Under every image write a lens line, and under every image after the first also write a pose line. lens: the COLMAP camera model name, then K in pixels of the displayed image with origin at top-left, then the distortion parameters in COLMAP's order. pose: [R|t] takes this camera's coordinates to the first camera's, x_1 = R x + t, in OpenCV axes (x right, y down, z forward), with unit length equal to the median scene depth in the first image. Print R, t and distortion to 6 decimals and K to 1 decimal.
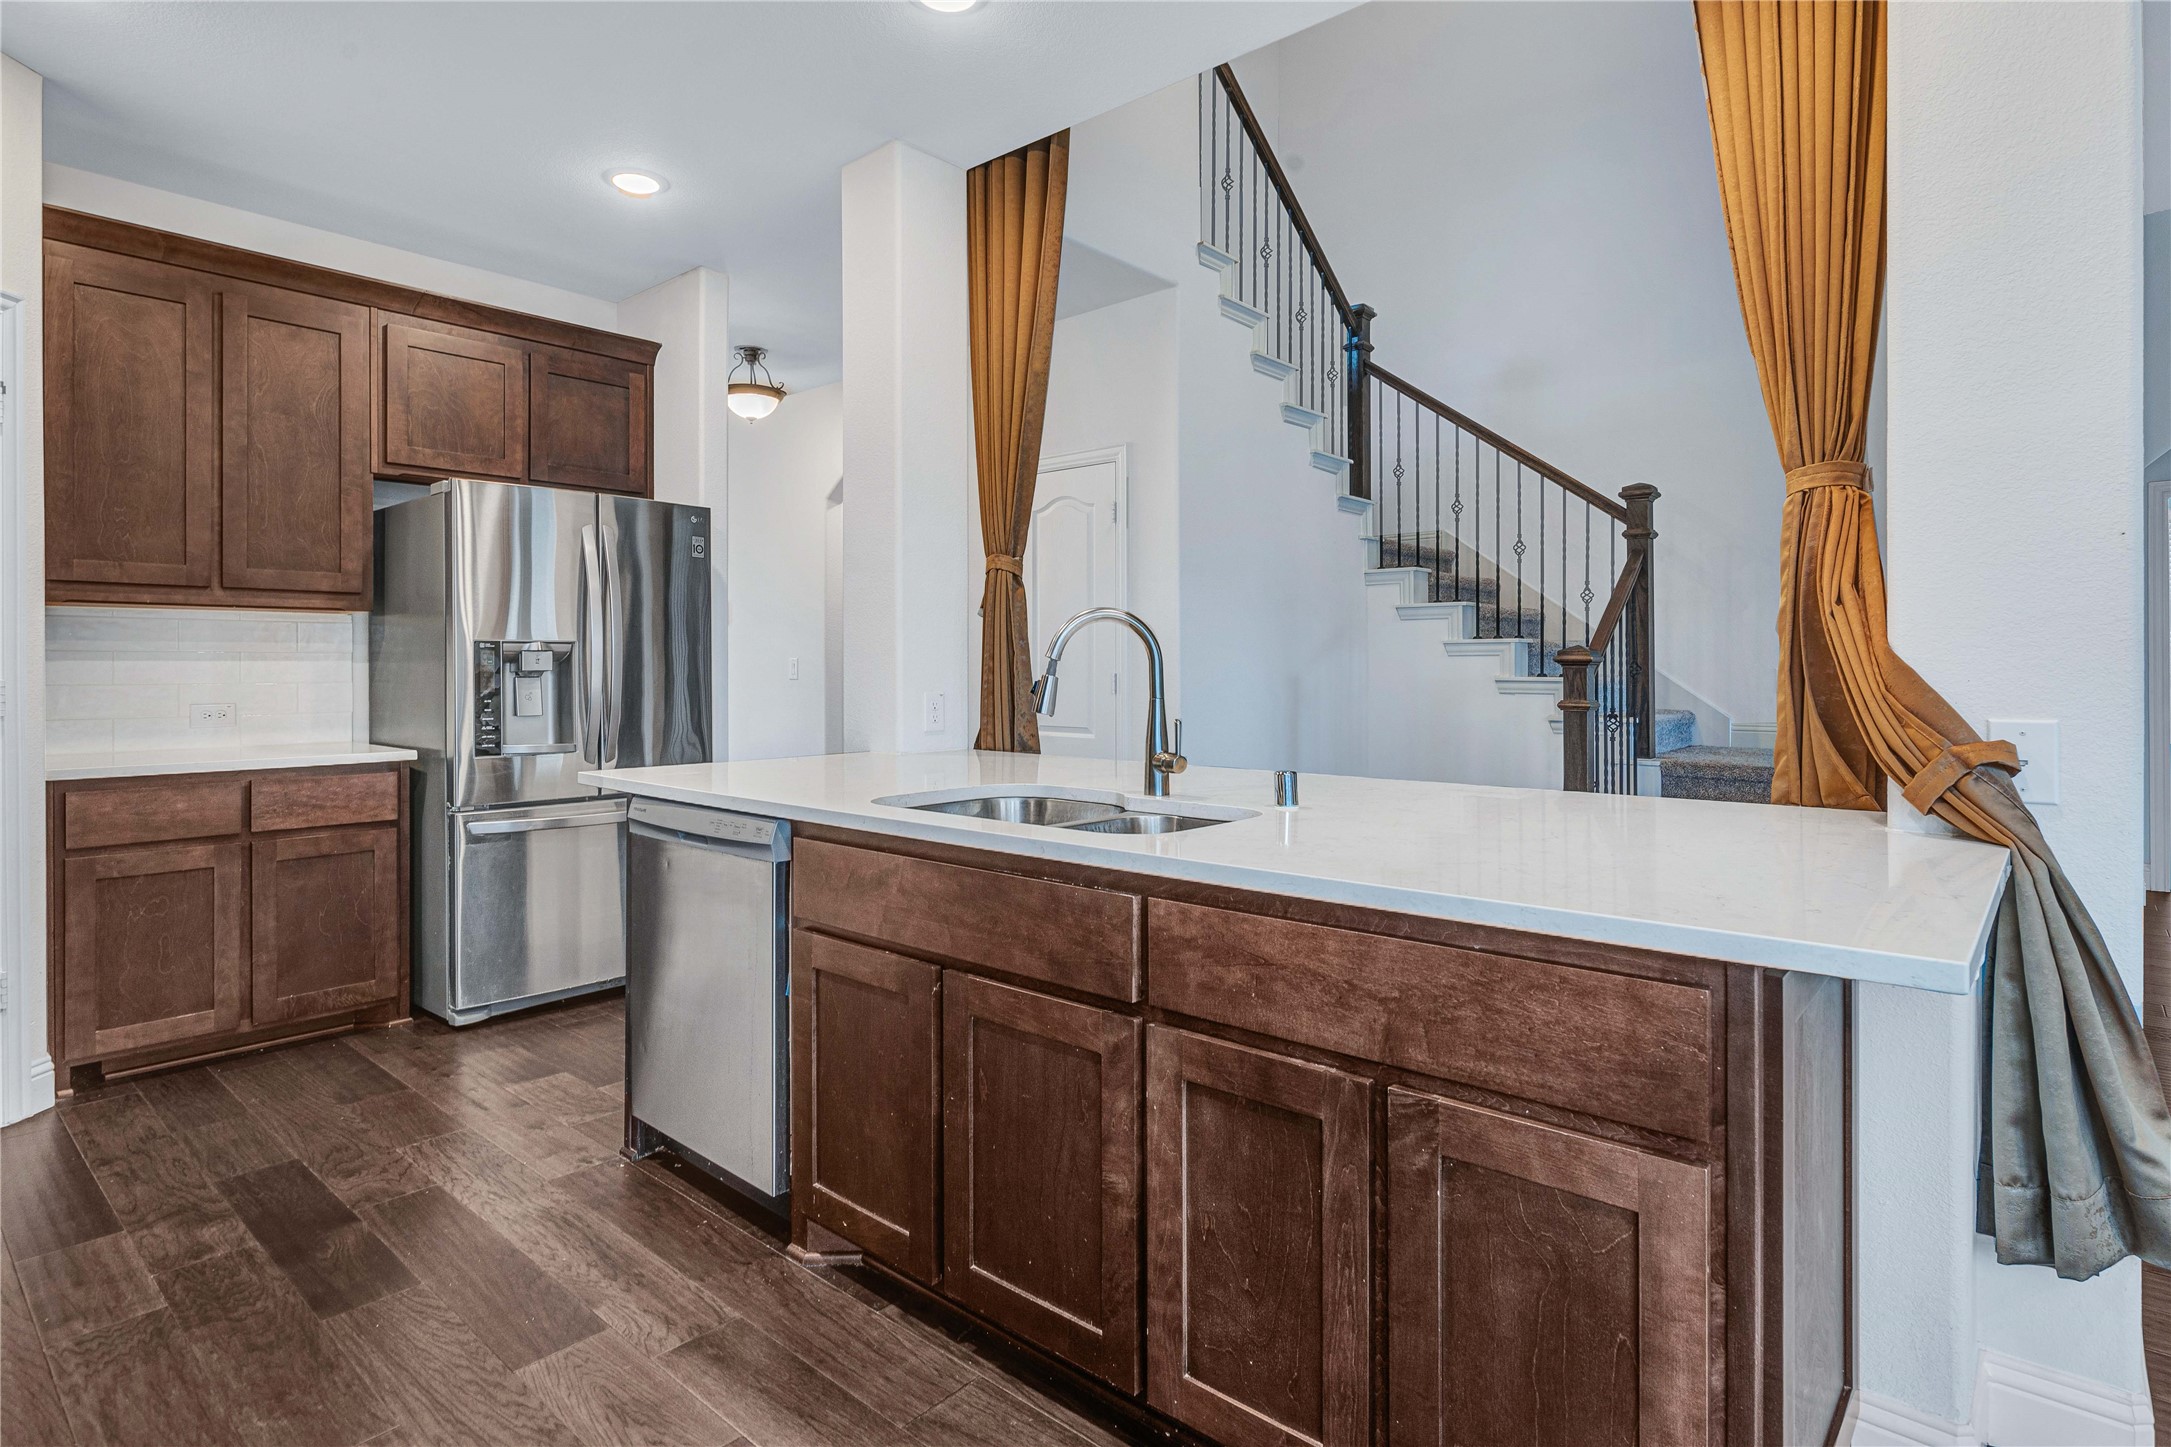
lens RADIAL K [[1122.7, 0, 1089.2], [0, 1122.7, 675.0], [0, 0, 1]] dist [0.000126, 0.001260]
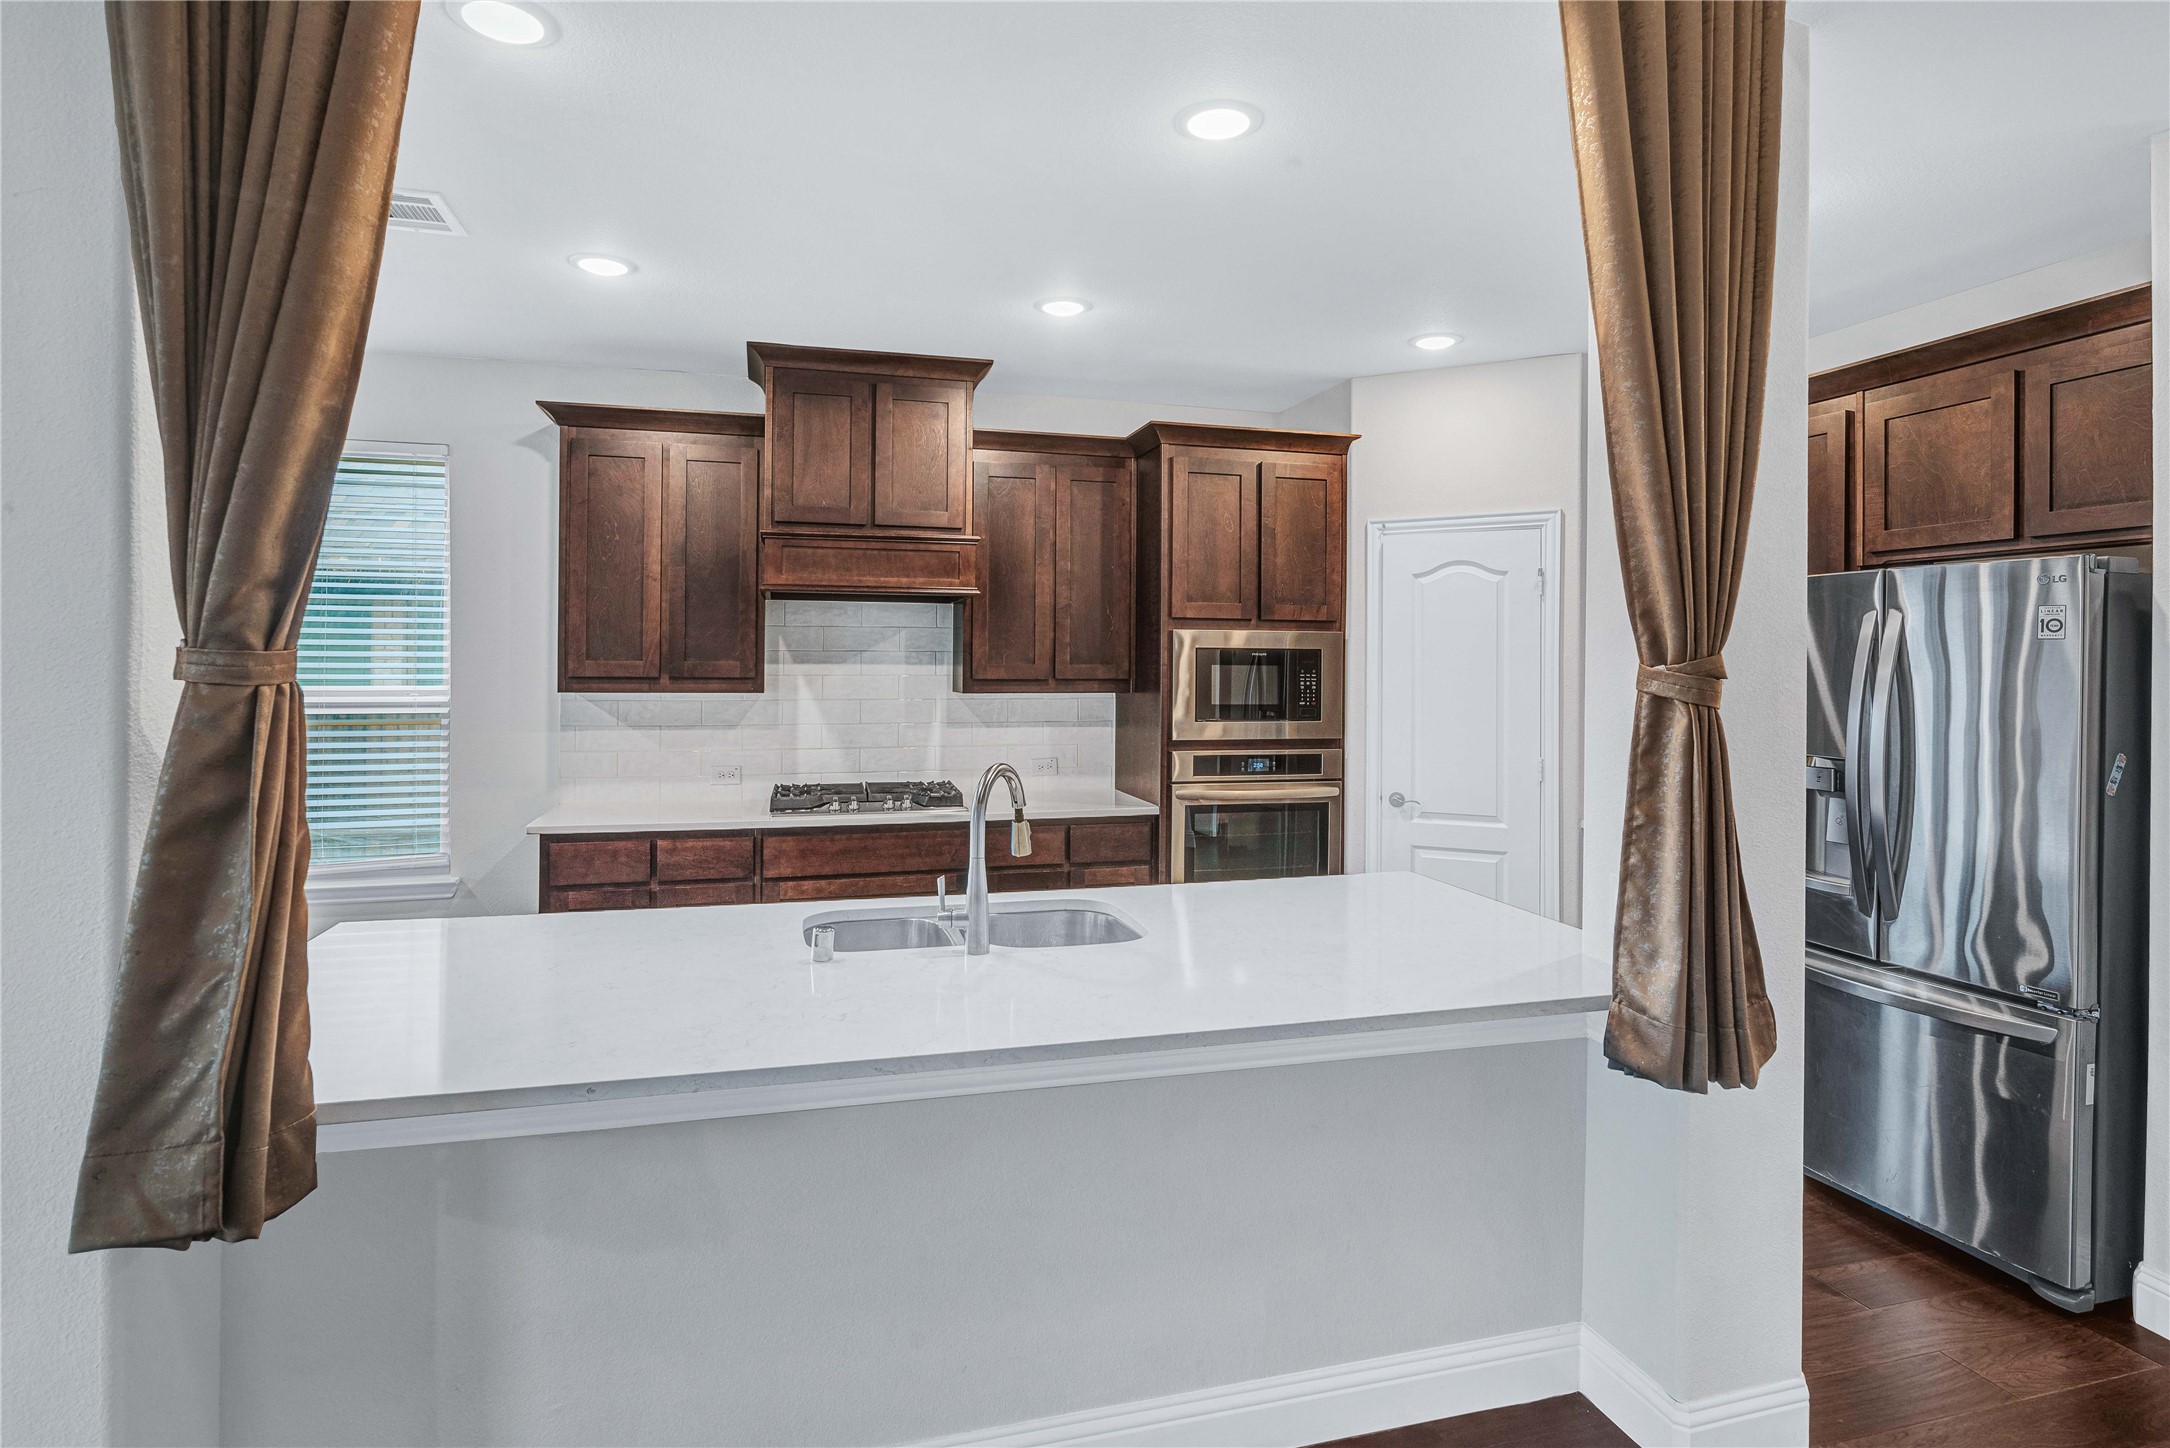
lens RADIAL K [[1119.8, 0, 1094.9], [0, 1119.8, 688.5], [0, 0, 1]] dist [-0.004557, -0.000625]
pose [[-0.545393, 0.020523, -0.837929, 0.525436], [-0.013962, 0.999339, 0.033564, -0.105173], [0.838064, 0.030005, -0.544746, 1.024691]]
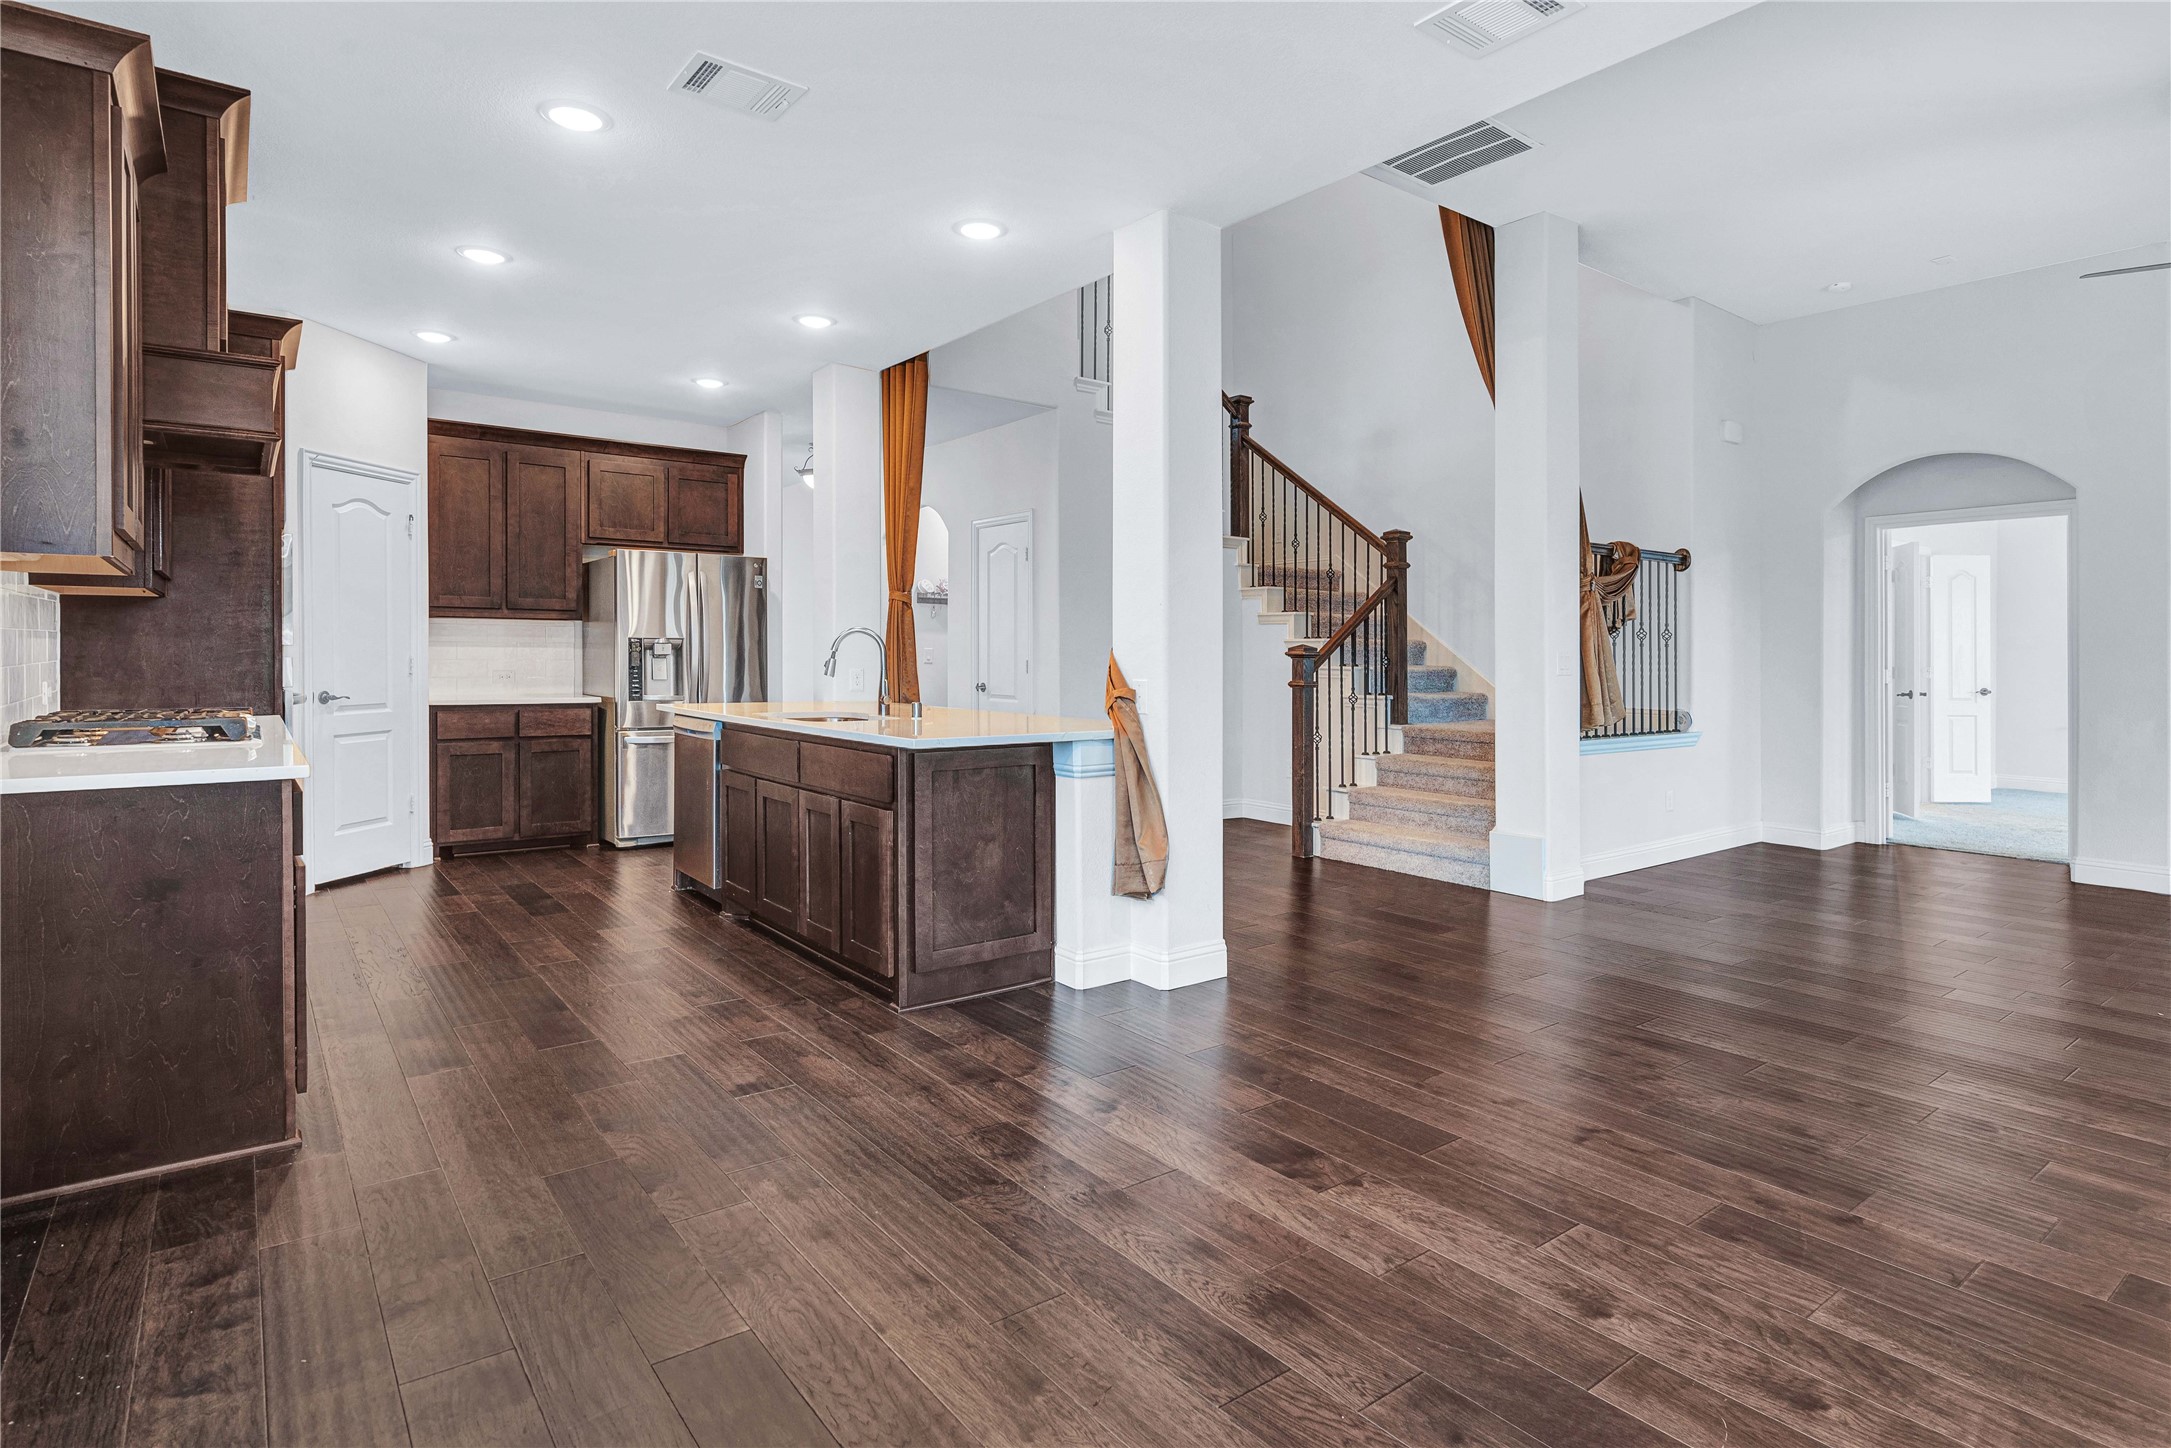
lens RADIAL K [[1120.3, 0, 1095.4], [0, 1120.3, 688.5], [0, 0, 1]] dist [-0.004557, -0.000625]
pose [[0.980945, 0.015478, -0.193668, 0.542844], [-0.011549, 0.999704, 0.021400, 0.004586], [0.193942, -0.018755, 0.980834, -0.629943]]
